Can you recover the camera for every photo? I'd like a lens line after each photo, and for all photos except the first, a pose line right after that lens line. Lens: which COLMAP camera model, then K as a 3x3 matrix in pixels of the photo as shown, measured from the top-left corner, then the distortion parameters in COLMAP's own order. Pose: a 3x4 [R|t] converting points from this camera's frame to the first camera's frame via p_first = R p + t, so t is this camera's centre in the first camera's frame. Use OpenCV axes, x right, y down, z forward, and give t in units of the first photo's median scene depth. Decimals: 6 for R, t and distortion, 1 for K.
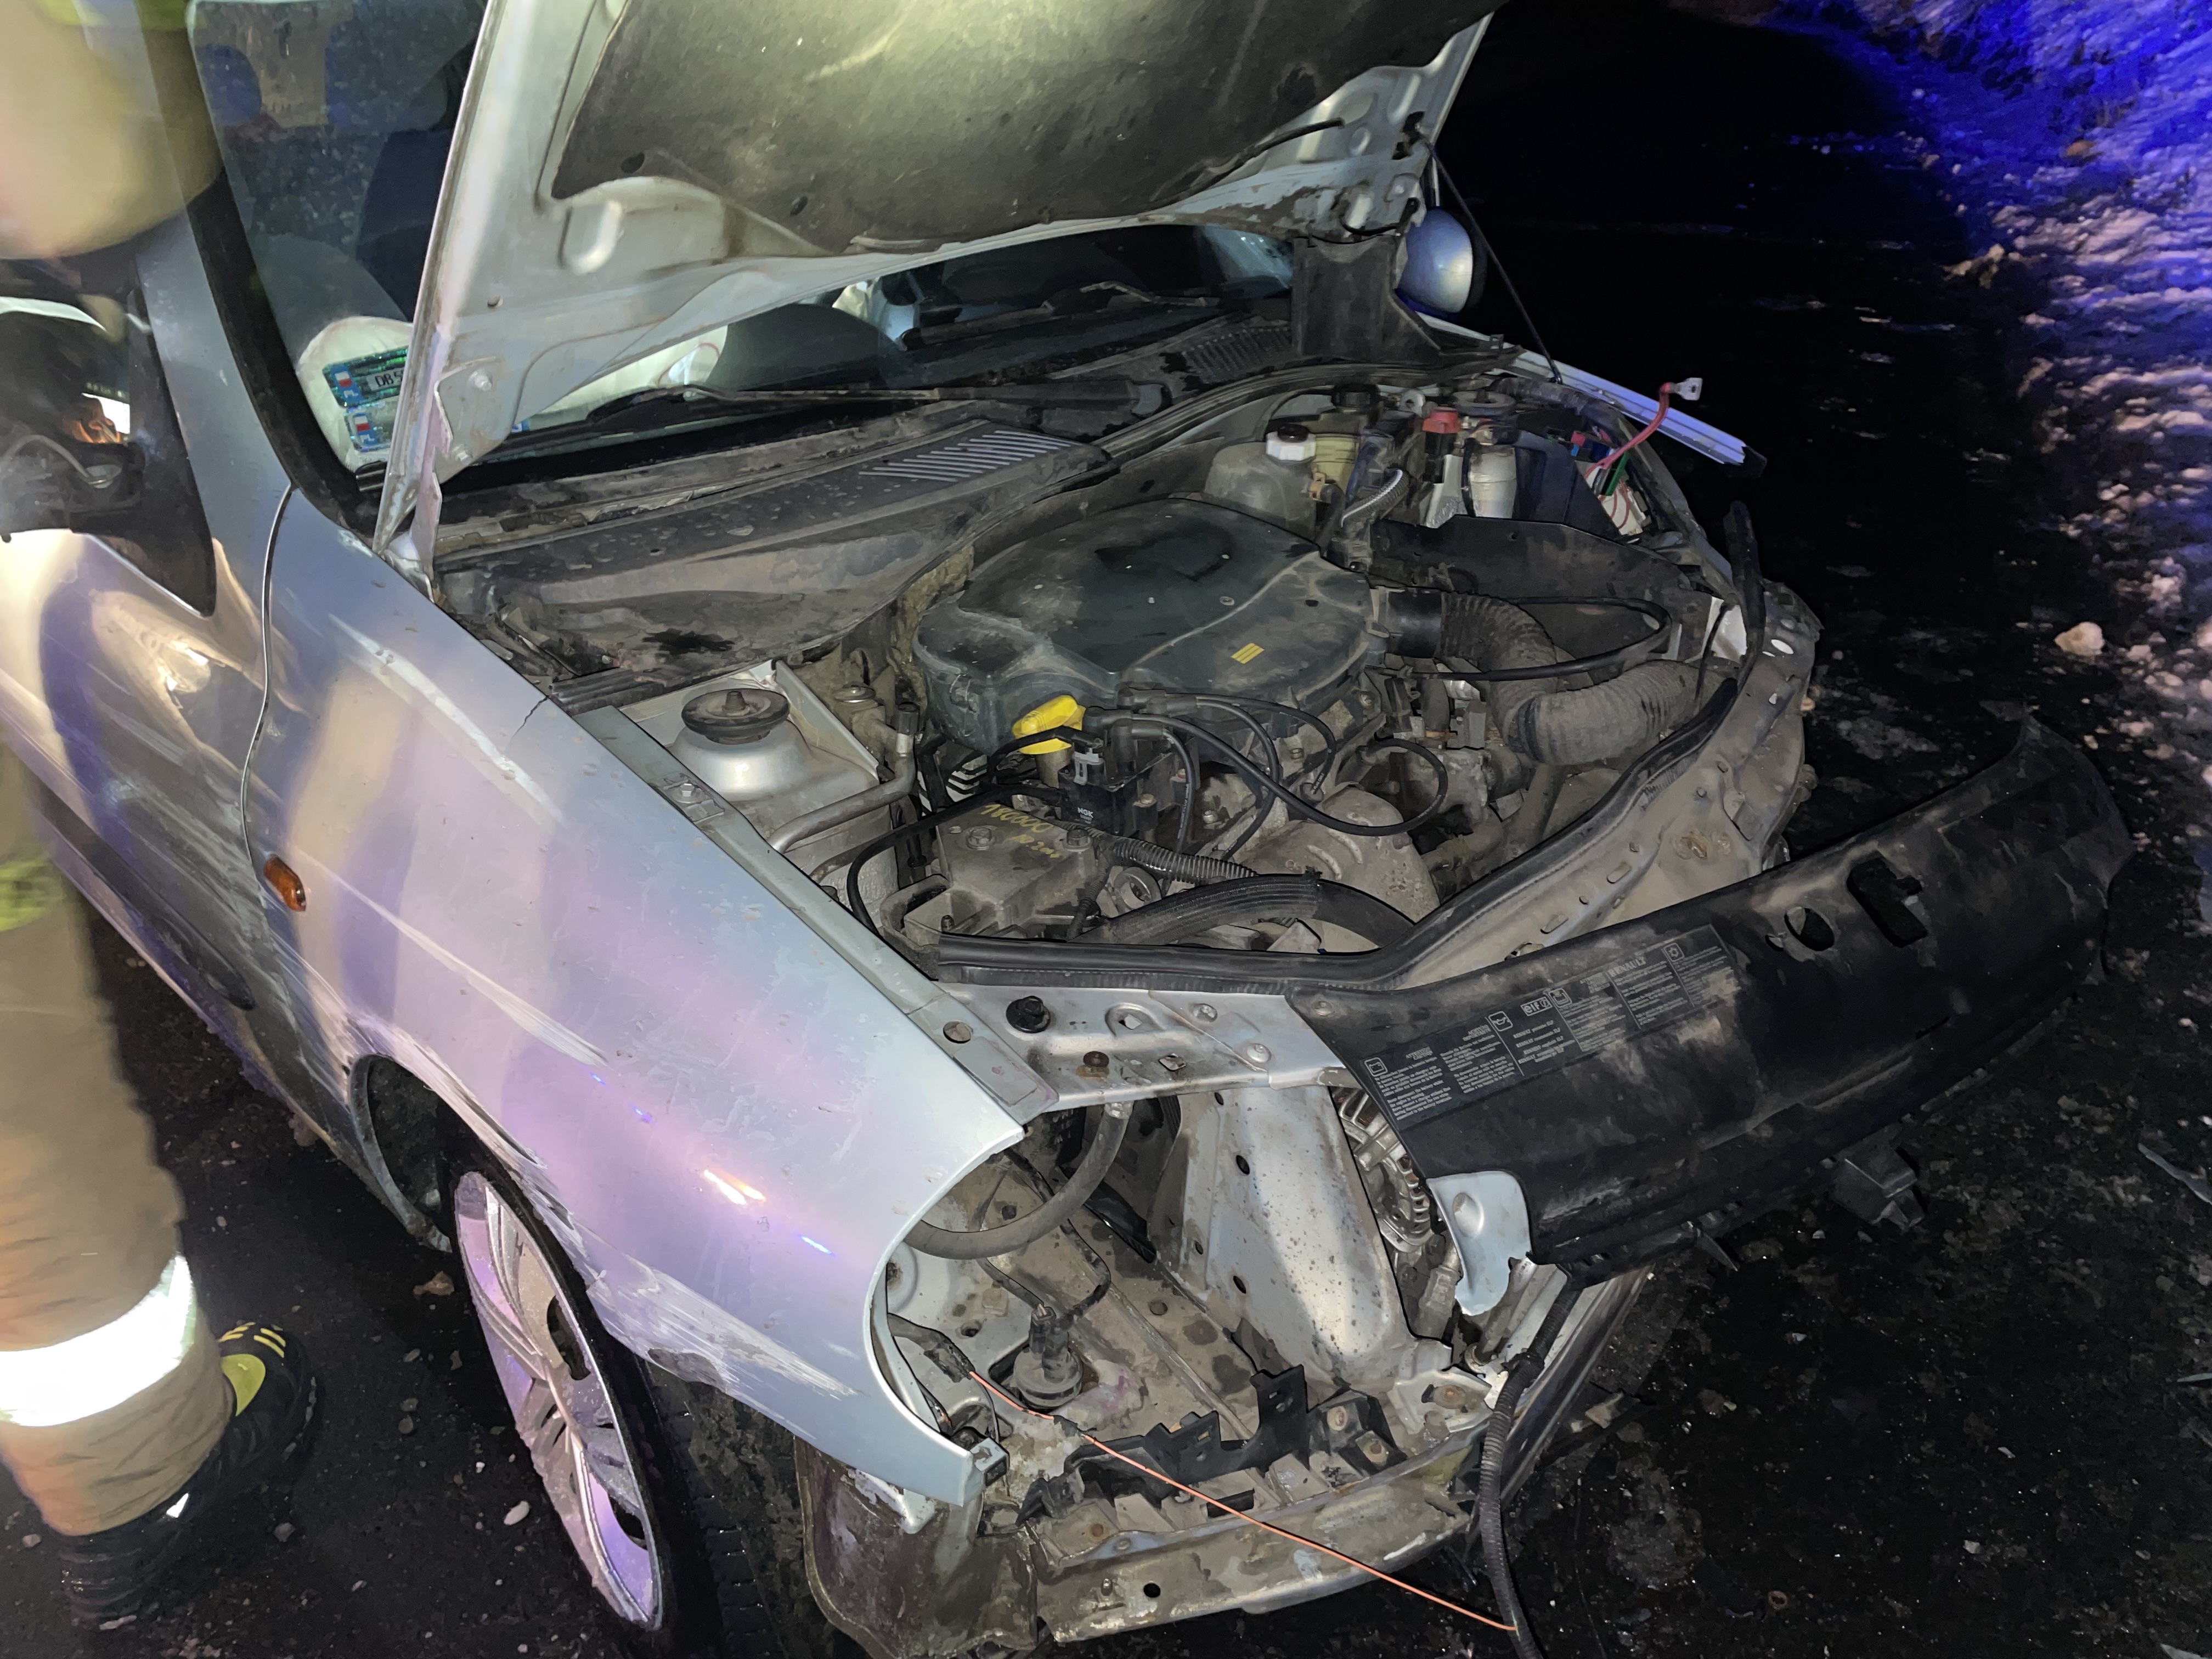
lens RADIAL K [[1663.3, 0, 1106.0], [0, 1663.3, 829.5], [0, 0, 1]] dist [0.078255, -0.110110]
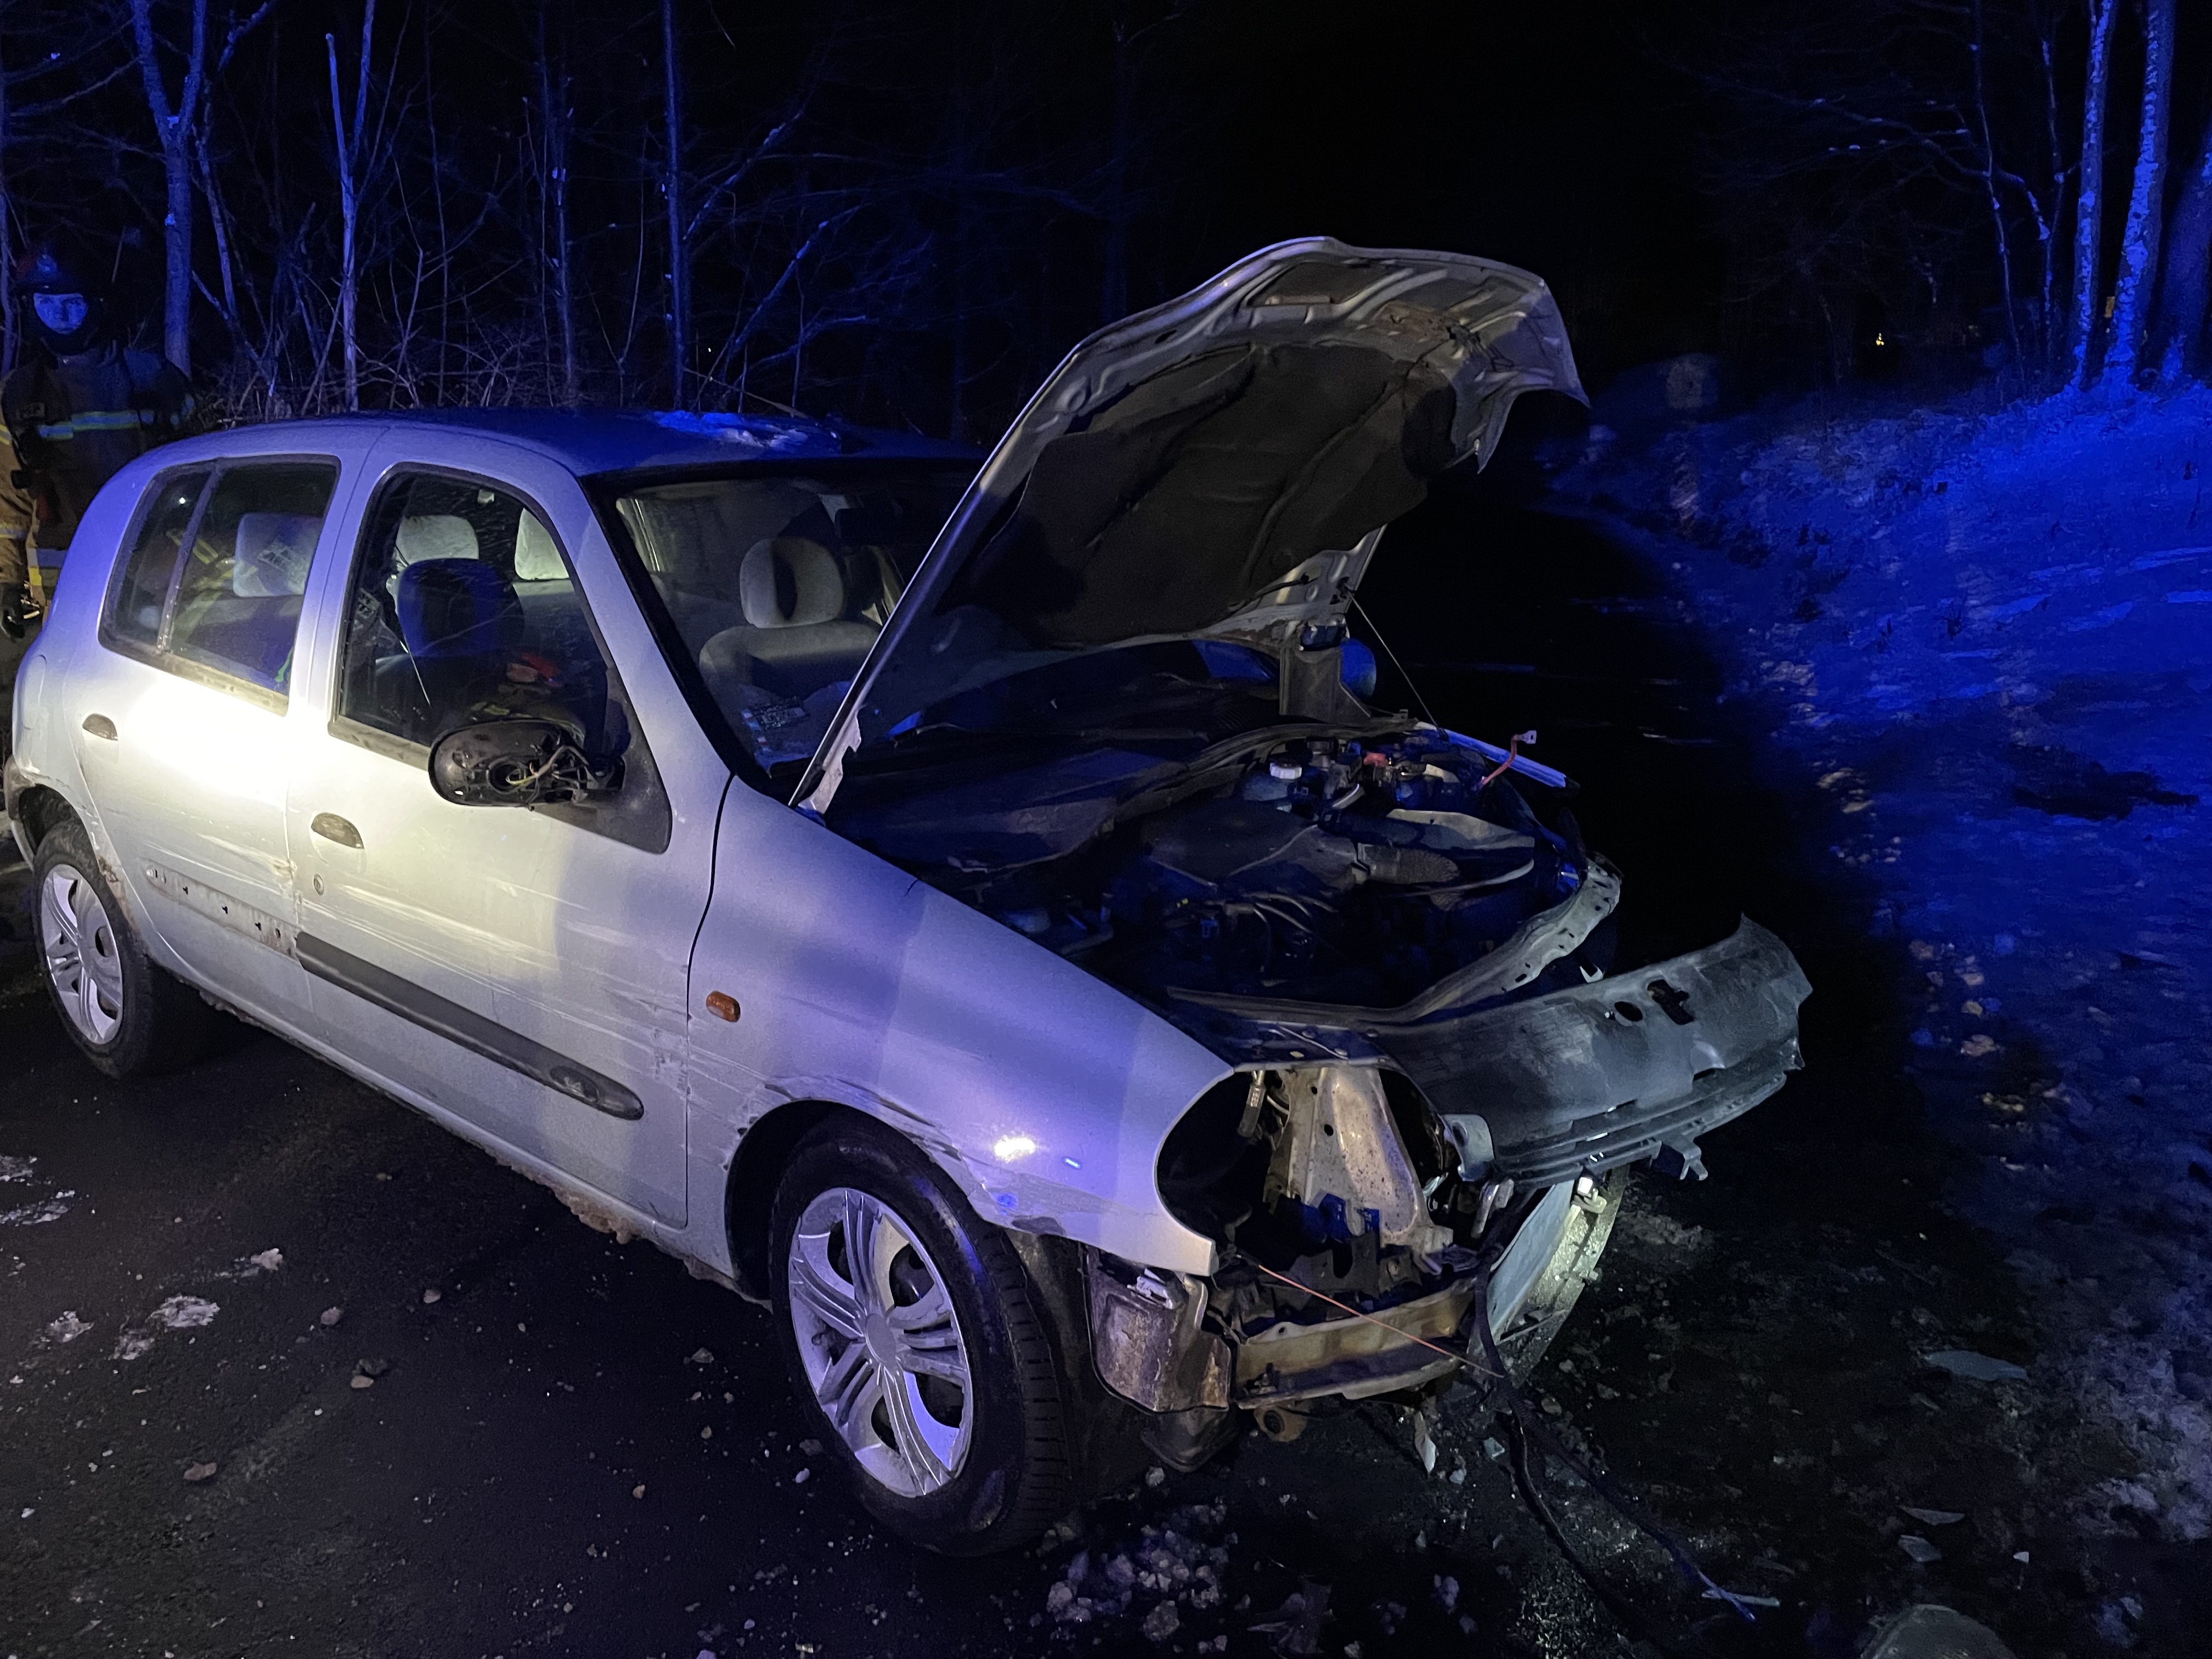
lens RADIAL K [[1684.4, 0, 1106.3], [0, 1684.4, 823.8], [0, 0, 1]] dist [0.084110, -0.126934]
pose [[0.995682, 0.002015, 0.092803, -0.250164], [0.021381, 0.967901, -0.250419, 0.259350], [-0.090328, 0.251322, 0.963679, -0.613609]]
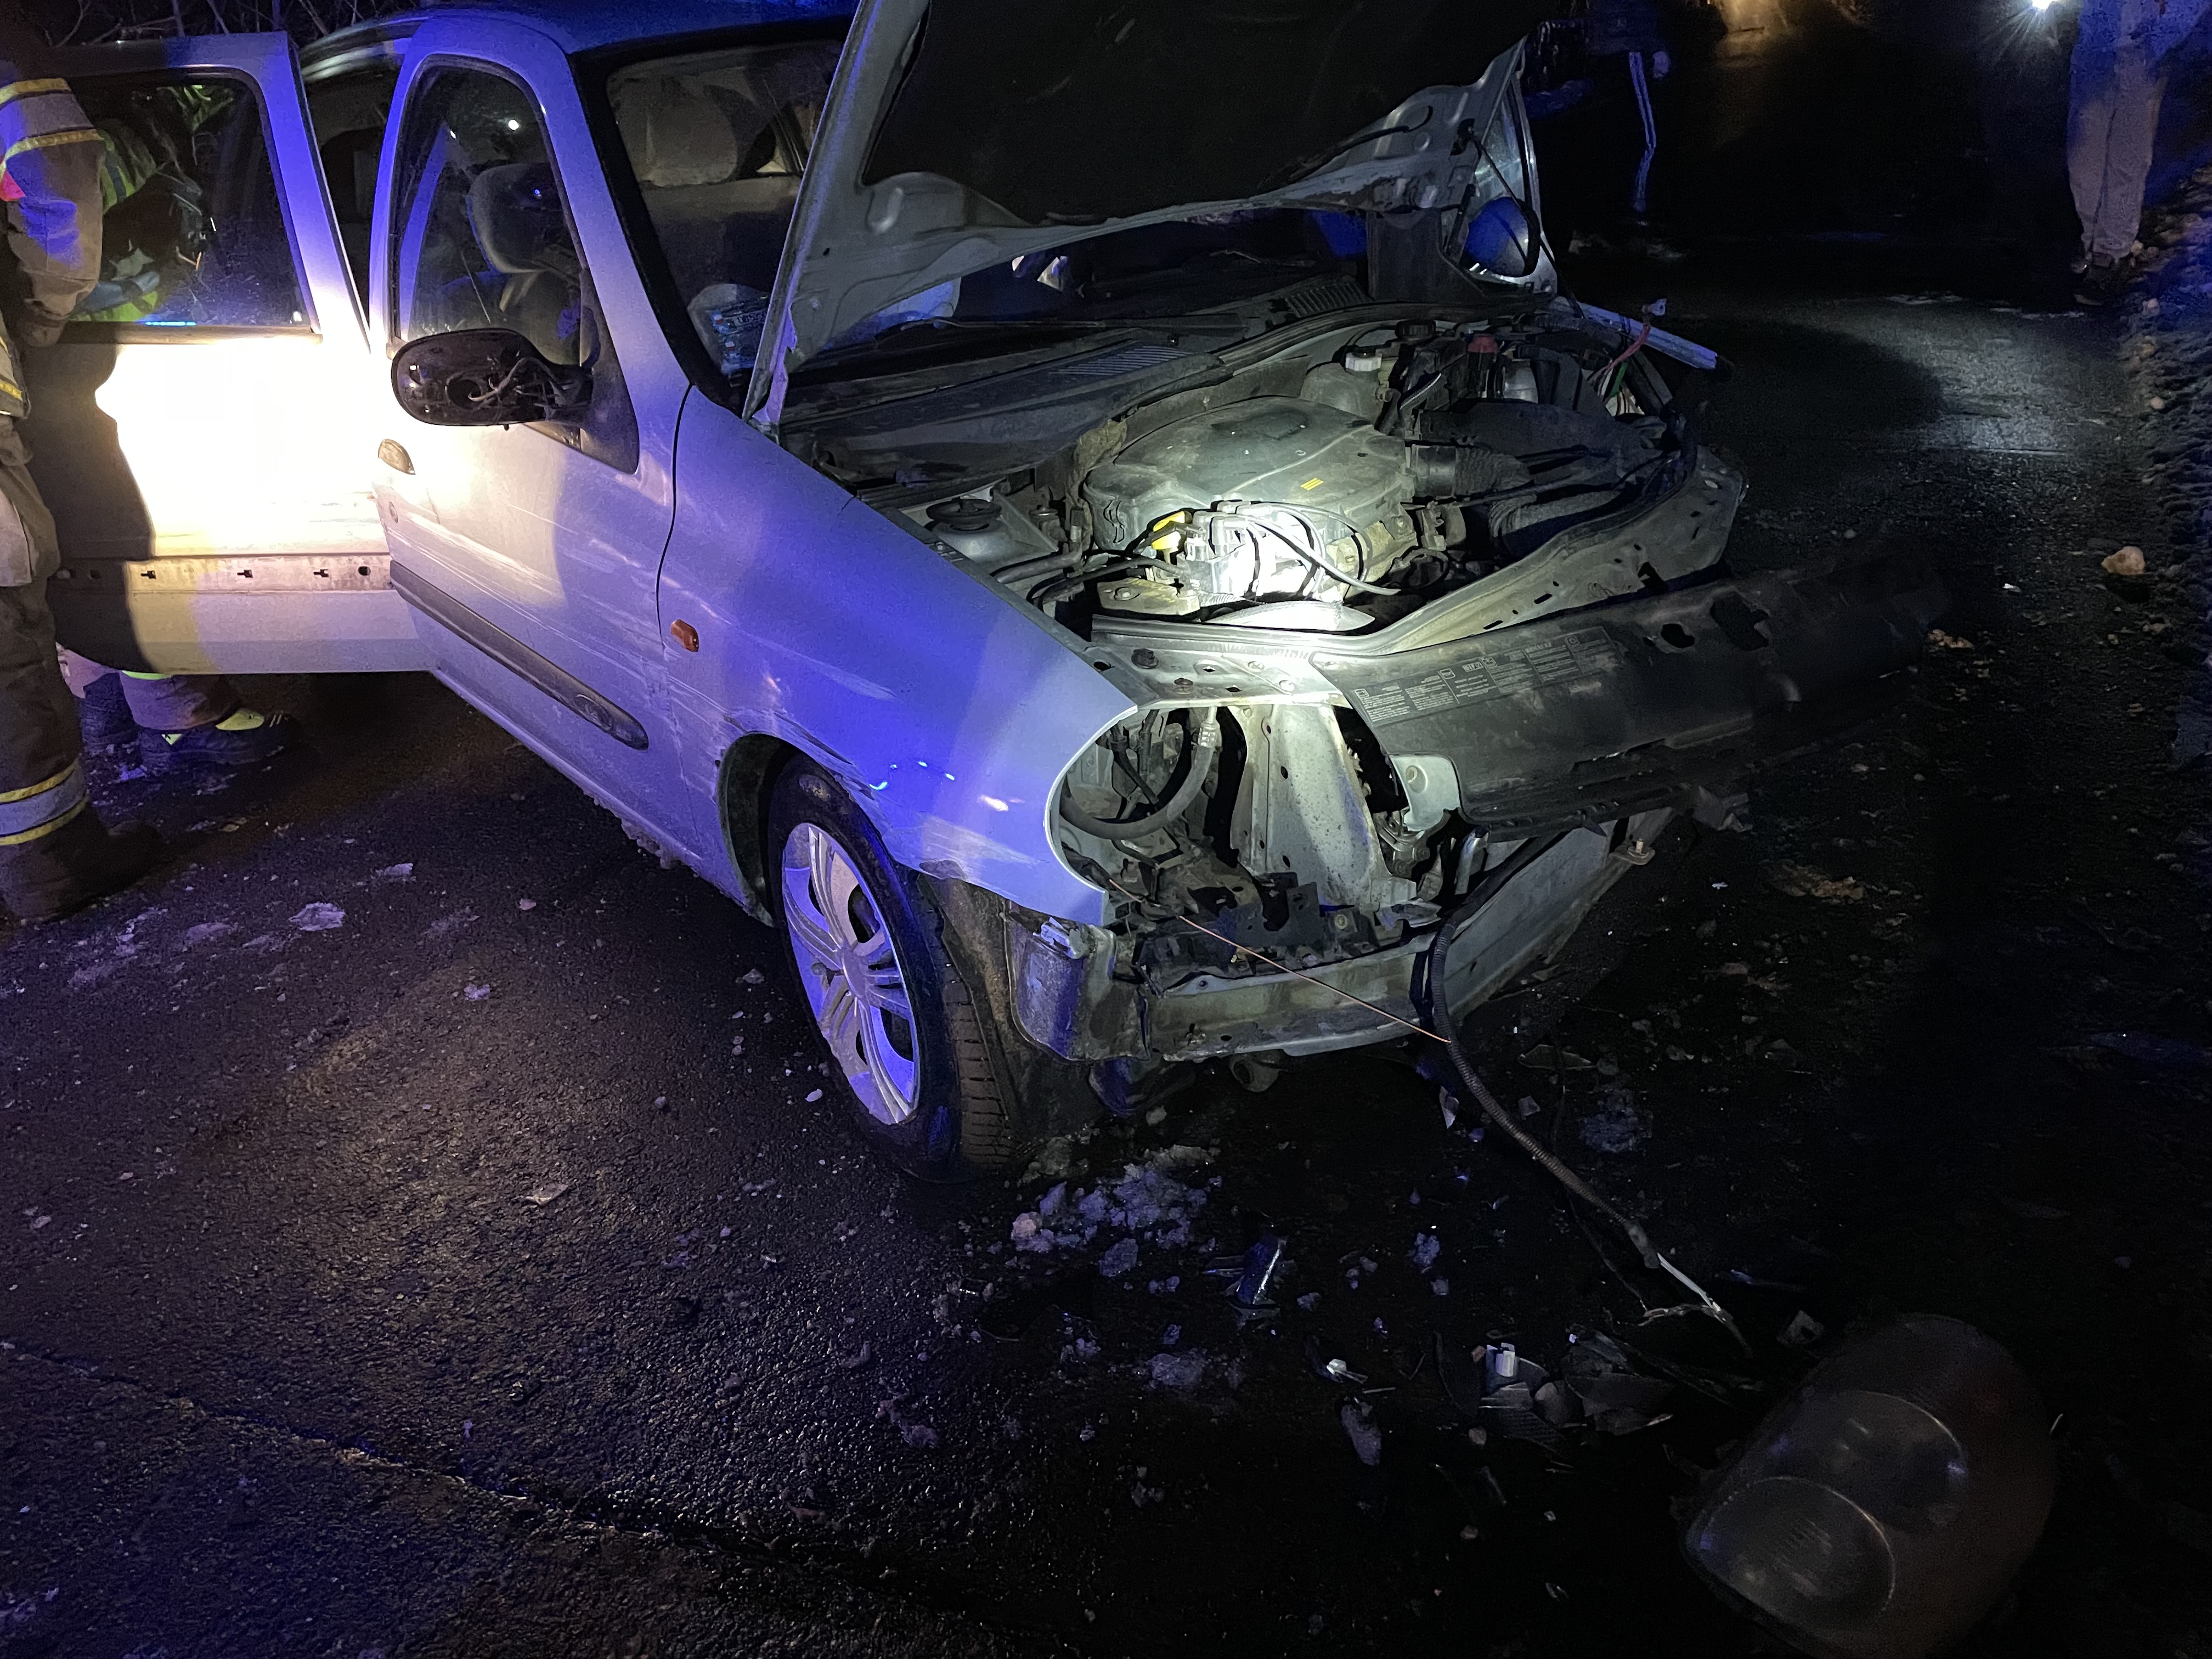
lens RADIAL K [[1684.4, 0, 1106.3], [0, 1684.4, 823.8], [0, 0, 1]] dist [0.084110, -0.126934]
pose [[0.992925, 0.001264, -0.118736, 0.081758], [-0.005573, 0.999338, -0.035962, 0.242389], [0.118612, 0.036369, 0.992274, -0.471431]]
